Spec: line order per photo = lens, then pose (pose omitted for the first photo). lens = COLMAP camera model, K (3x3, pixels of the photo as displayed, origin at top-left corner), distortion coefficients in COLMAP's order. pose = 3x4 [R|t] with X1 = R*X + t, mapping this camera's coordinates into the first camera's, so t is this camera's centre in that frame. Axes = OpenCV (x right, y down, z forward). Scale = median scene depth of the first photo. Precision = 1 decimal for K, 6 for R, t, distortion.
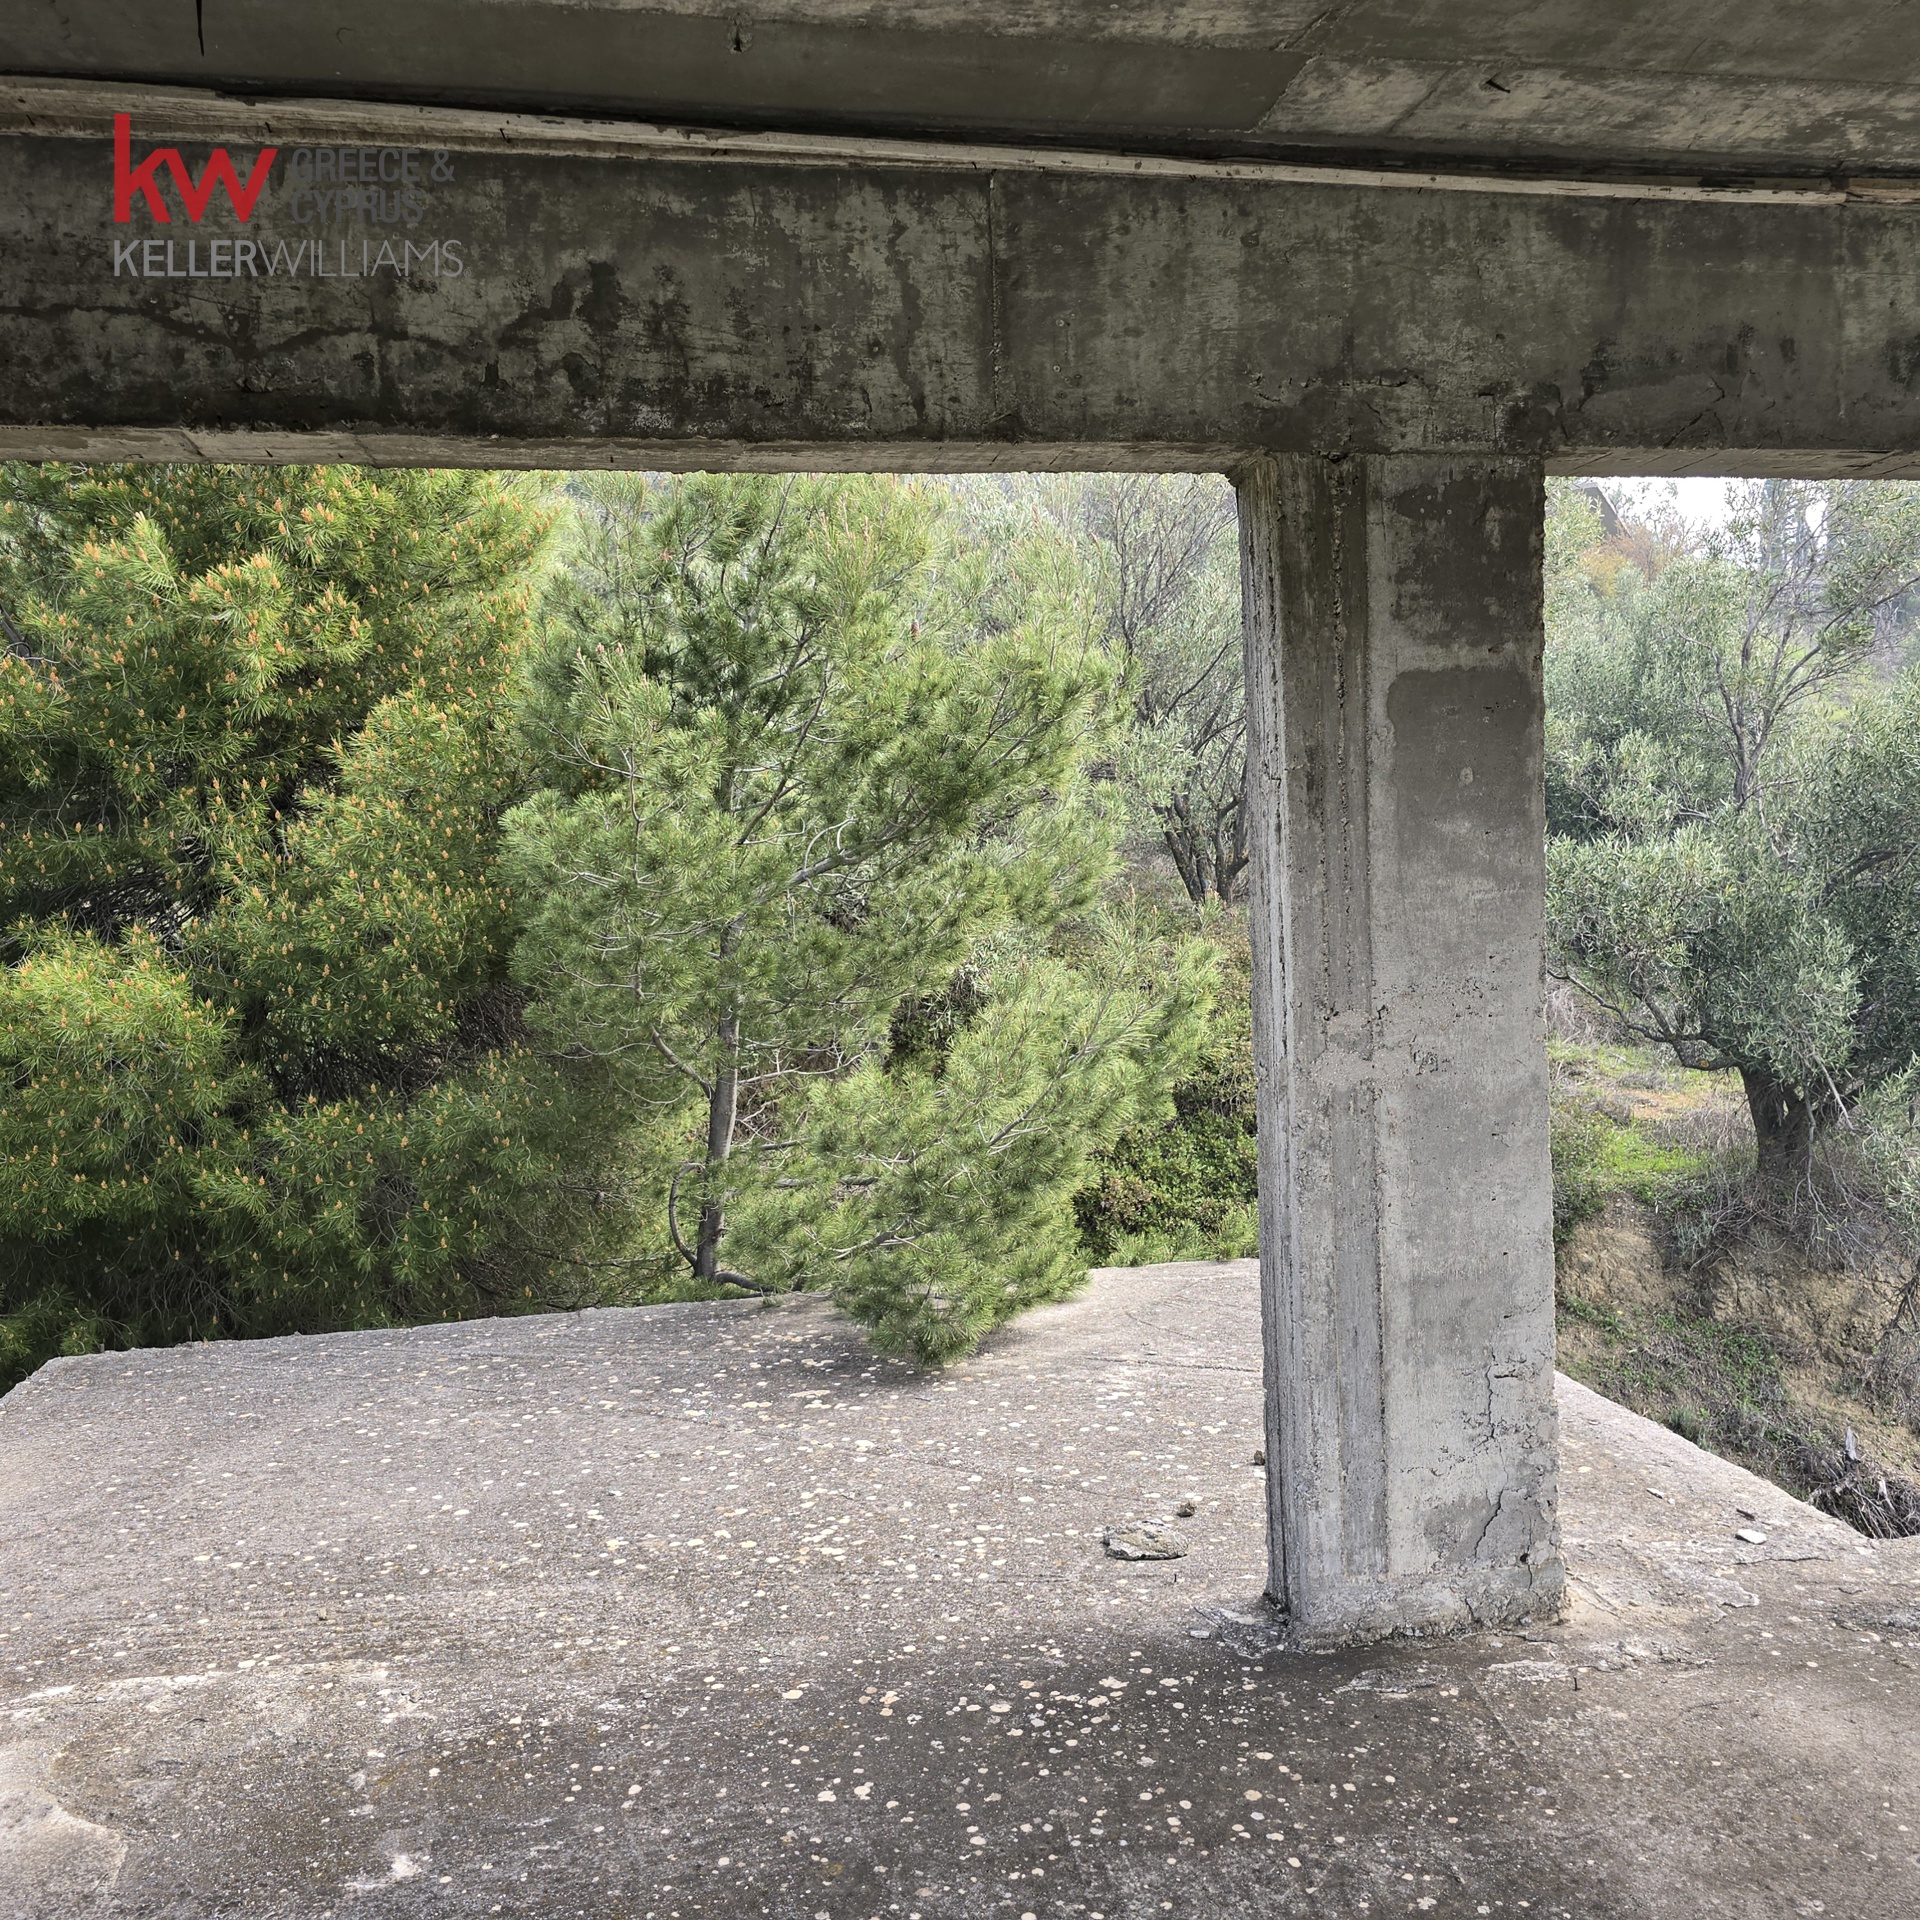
lens RADIAL K [[1708.8, 0, 957.0], [0, 1708.8, 981.8], [0, 0, 1]] dist [0.063456, -0.063821]
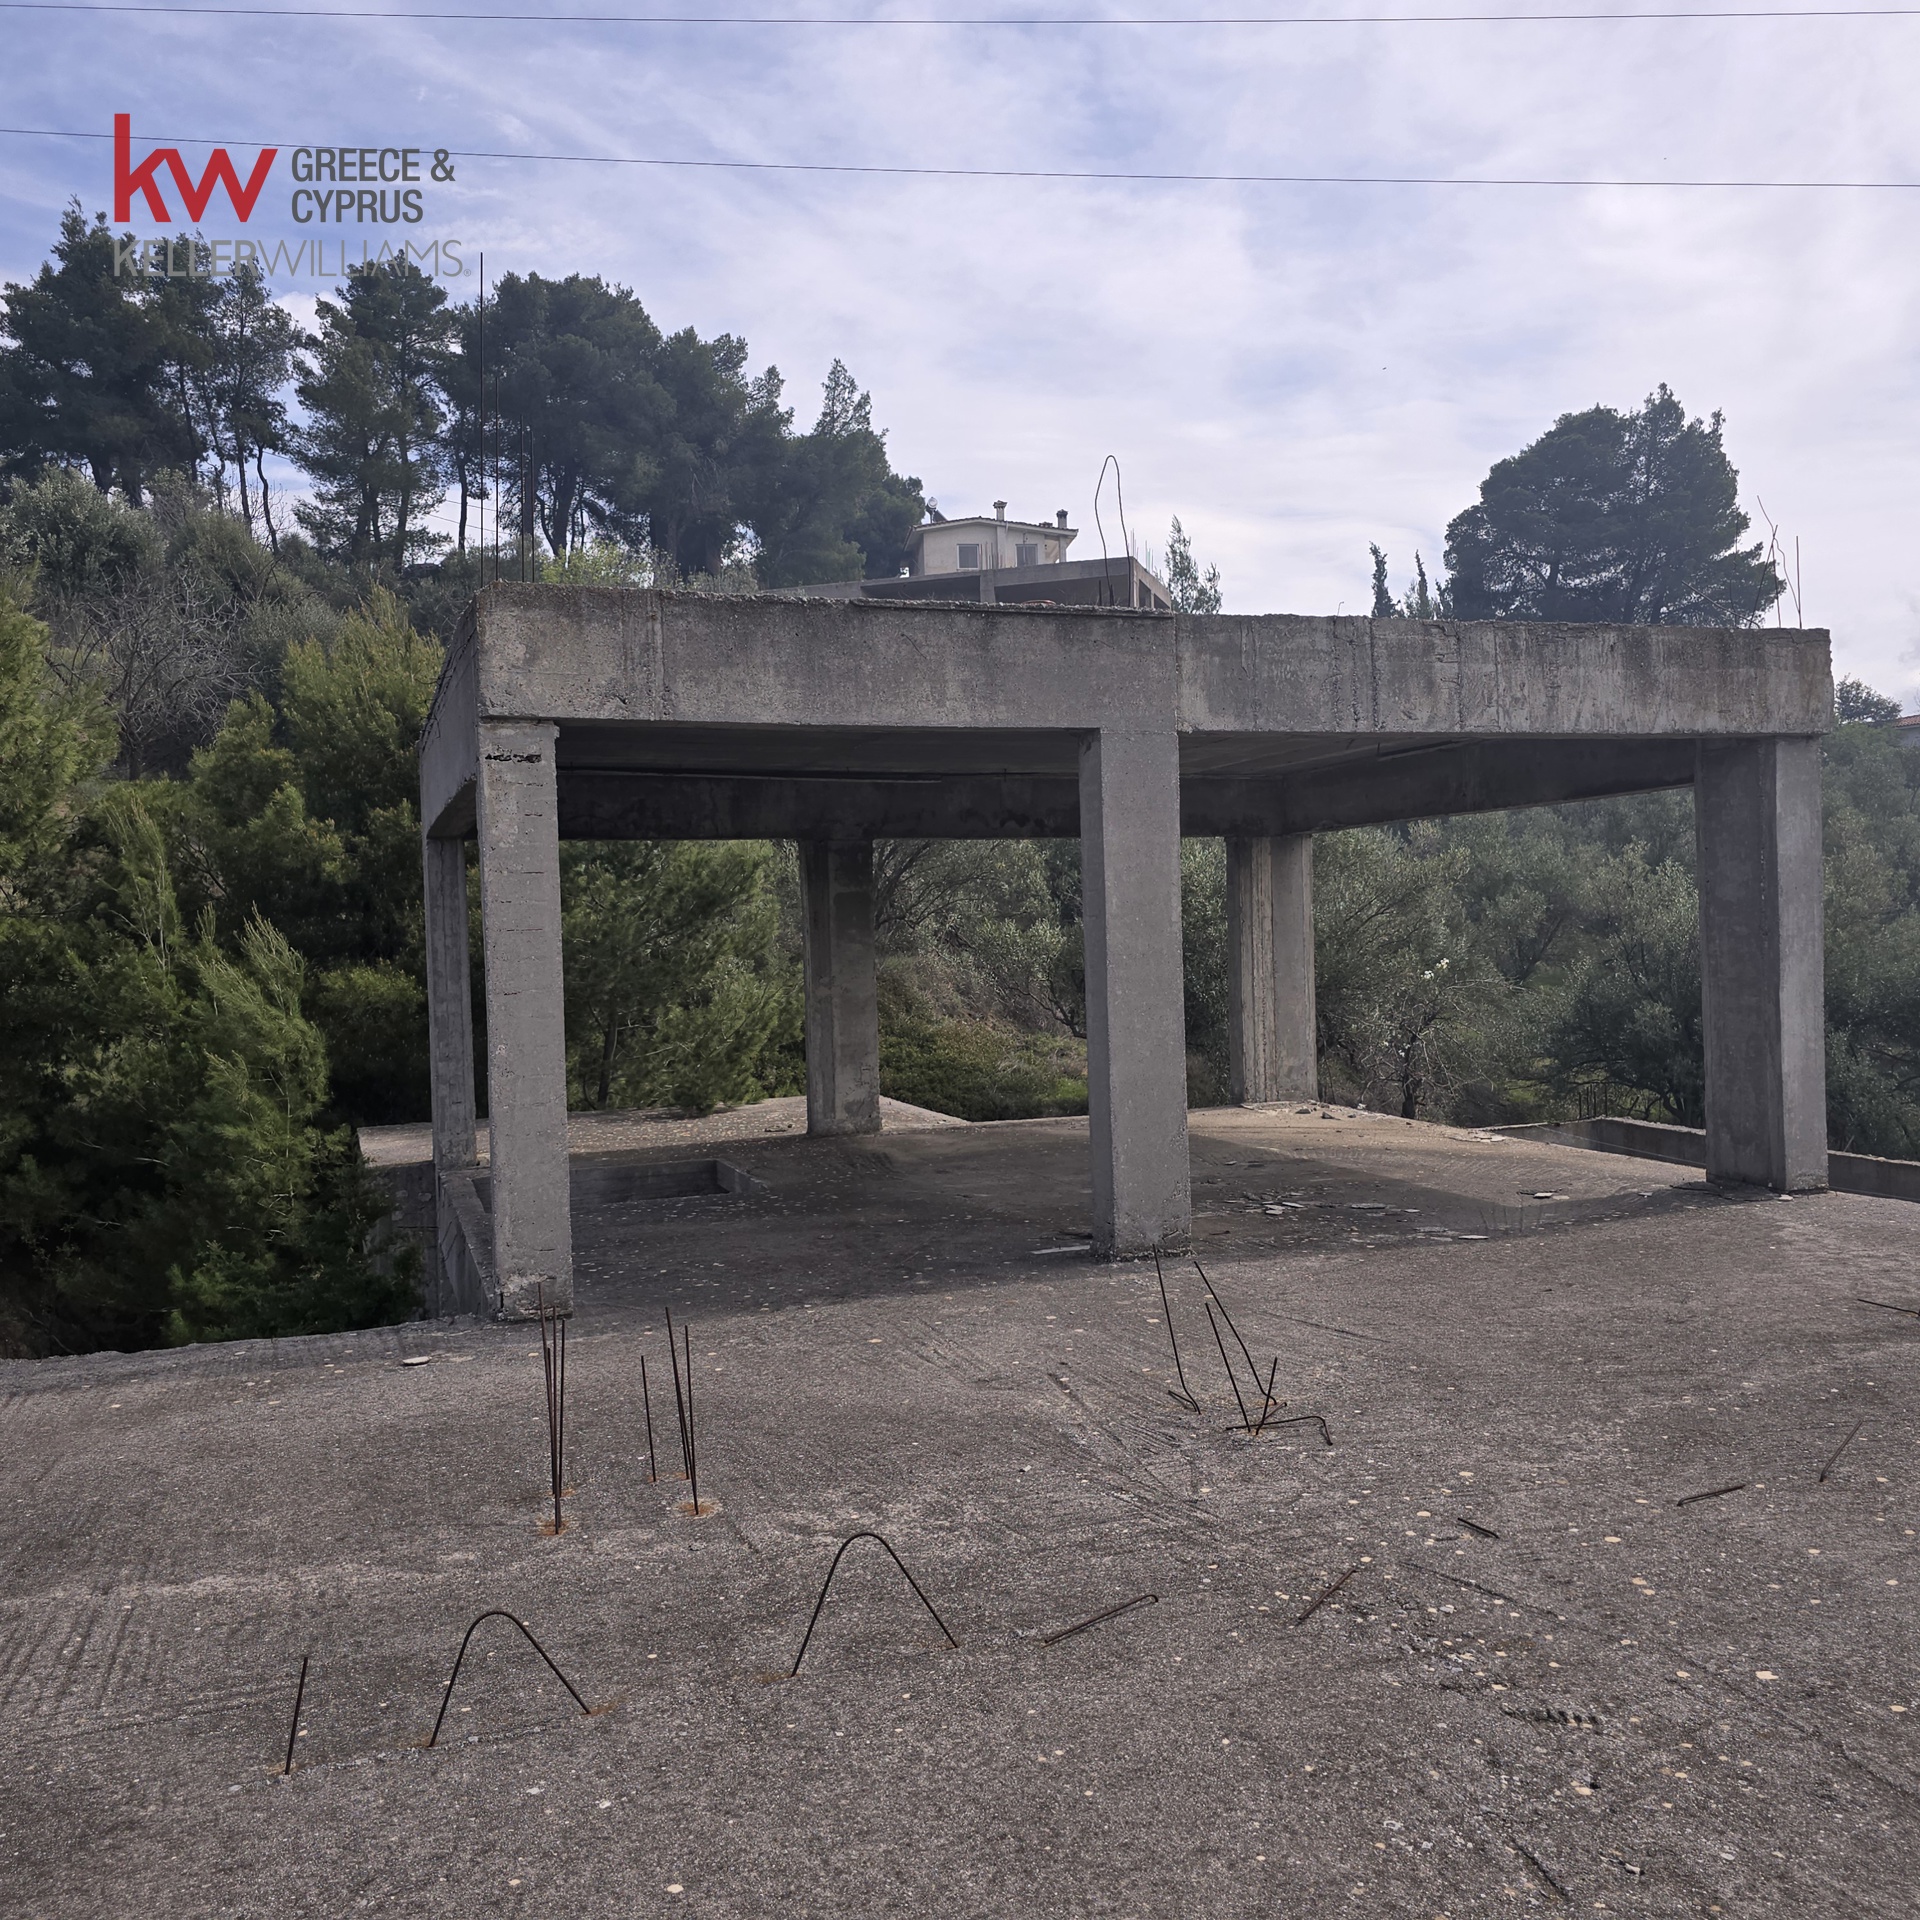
lens RADIAL K [[1726.0, 0, 958.5], [0, 1726.0, 977.0], [0, 0, 1]] dist [0.077255, -0.073374]
pose [[0.984732, 0.001094, 0.174075, -0.163744], [0.004611, 0.999466, -0.032364, 0.149081], [-0.174017, 0.032673, 0.984200, -3.004164]]
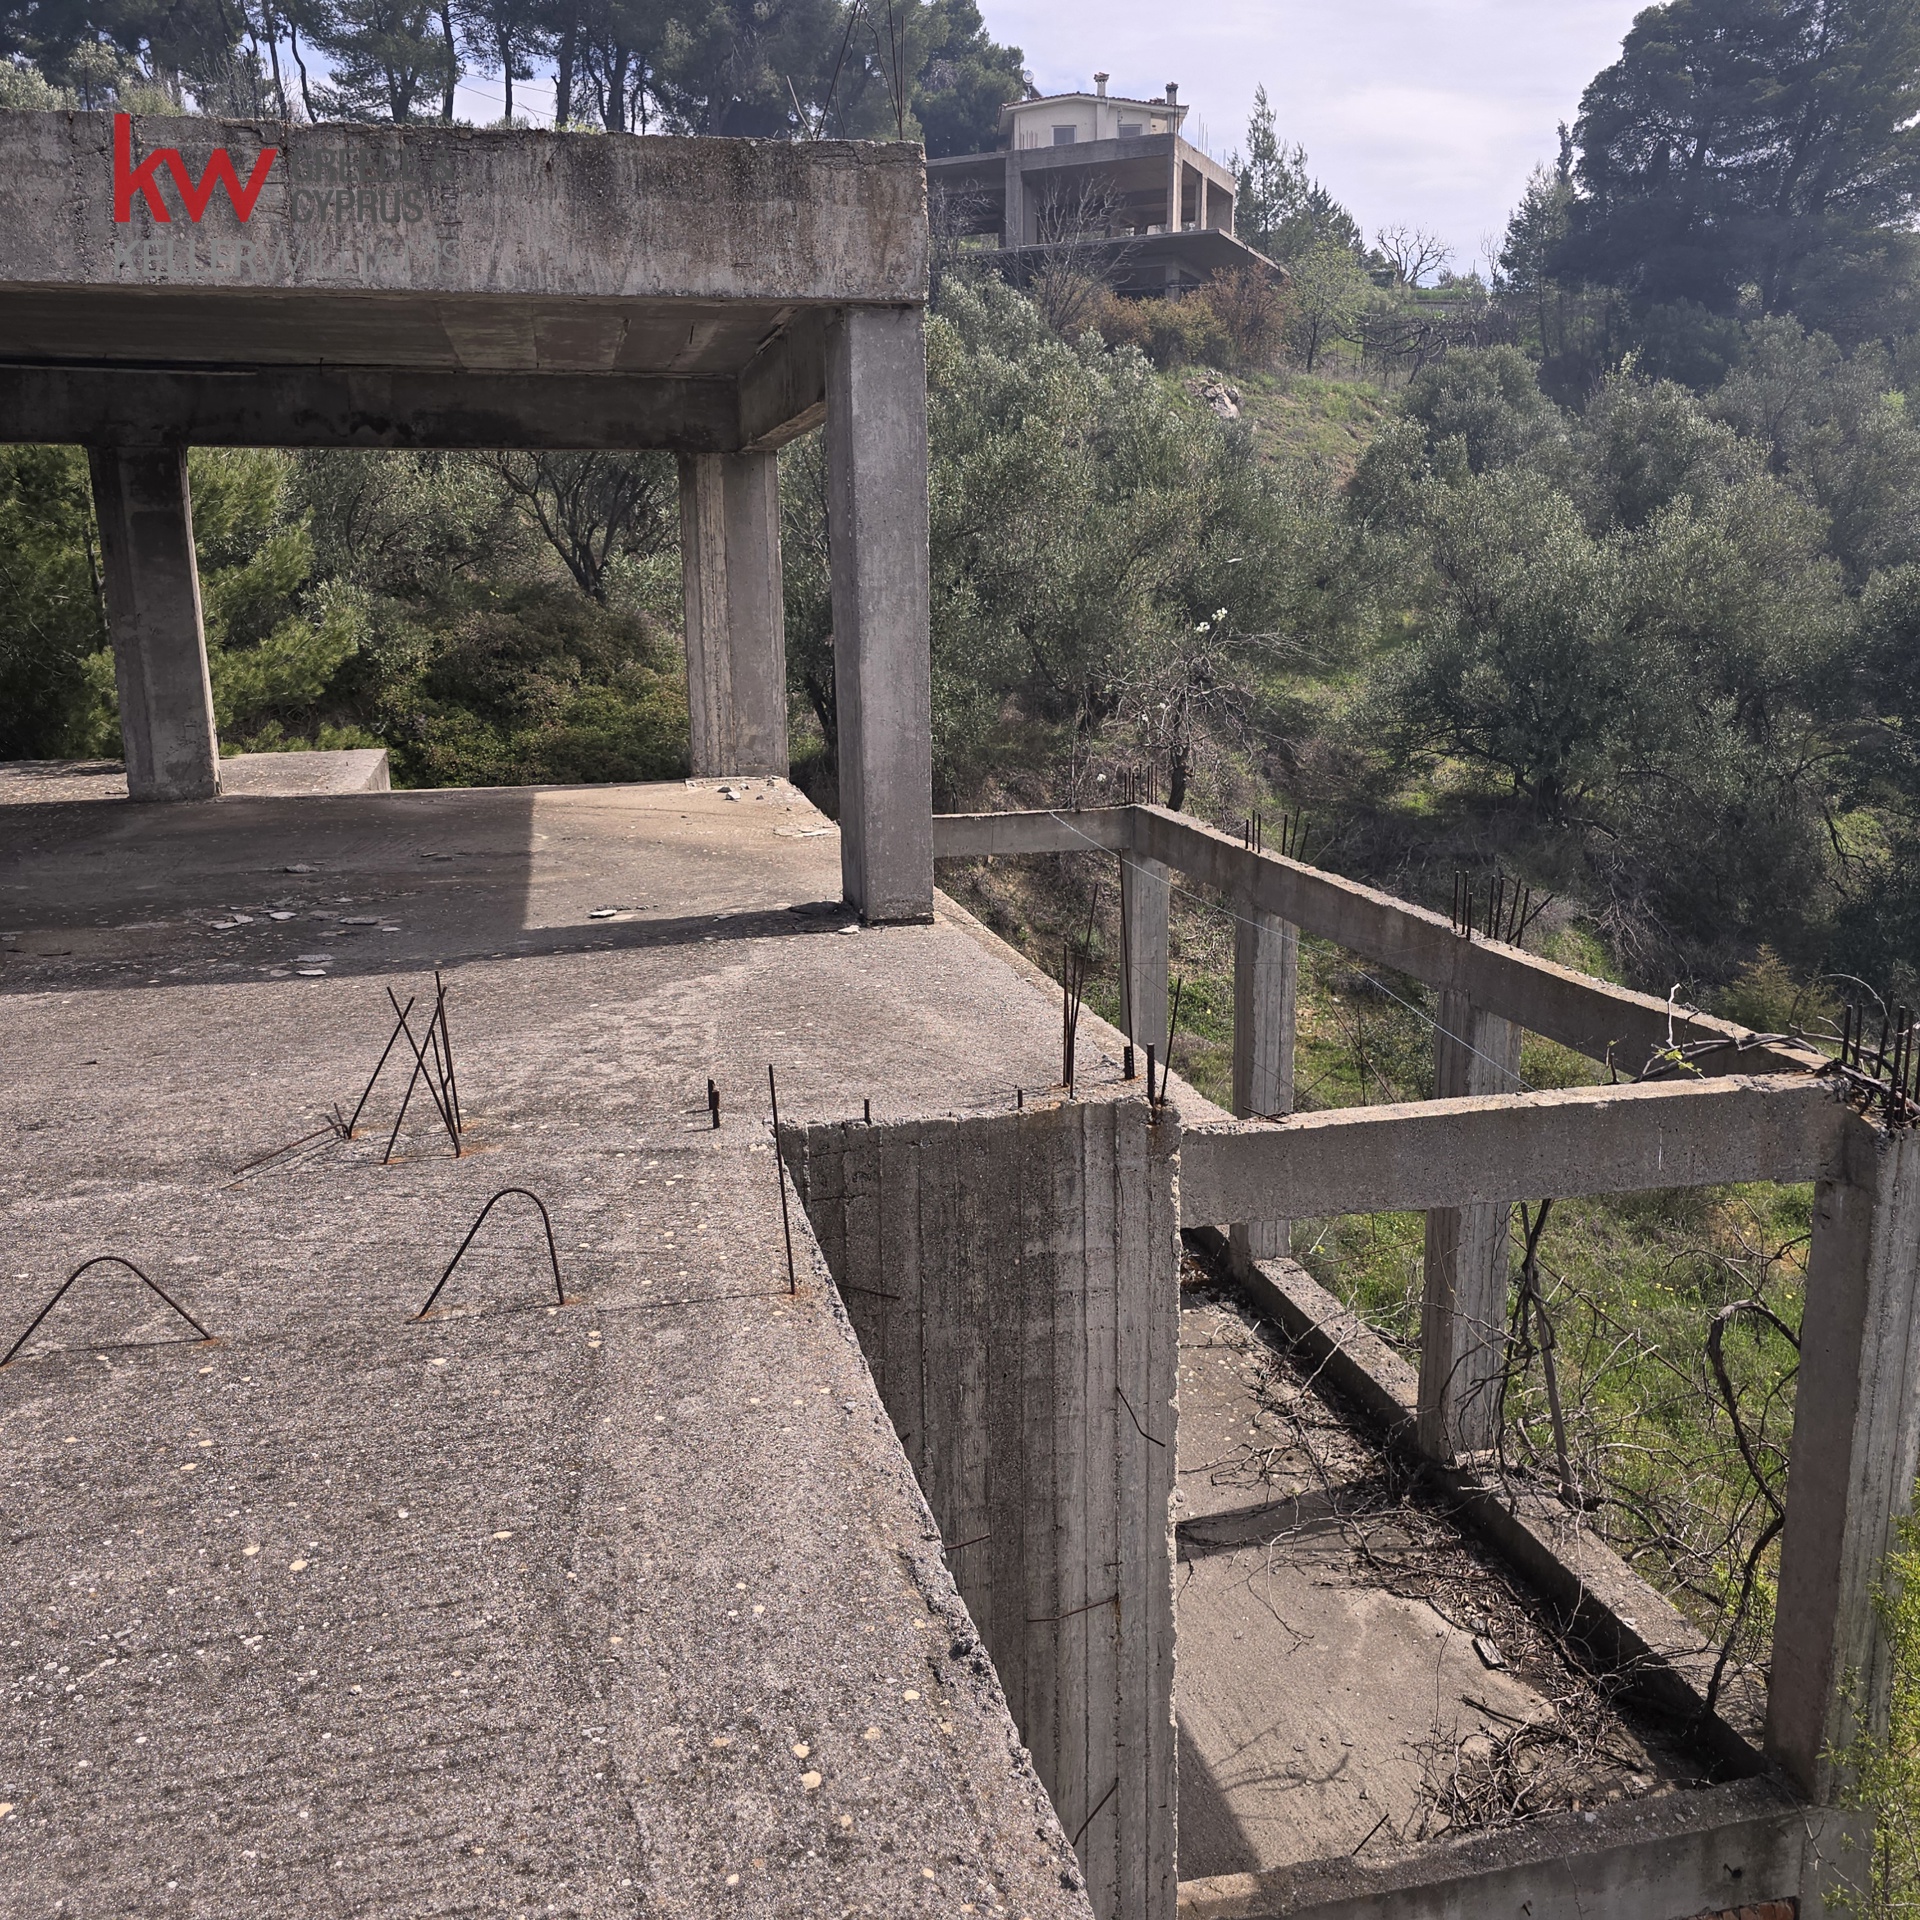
lens RADIAL K [[1708.8, 0, 957.0], [0, 1708.8, 981.8], [0, 0, 1]] dist [0.063456, -0.063821]
pose [[0.998287, 0.006786, 0.058110, 1.678256], [-0.016980, 0.984102, 0.176791, 0.098005], [-0.055986, -0.177475, 0.982531, -2.596493]]
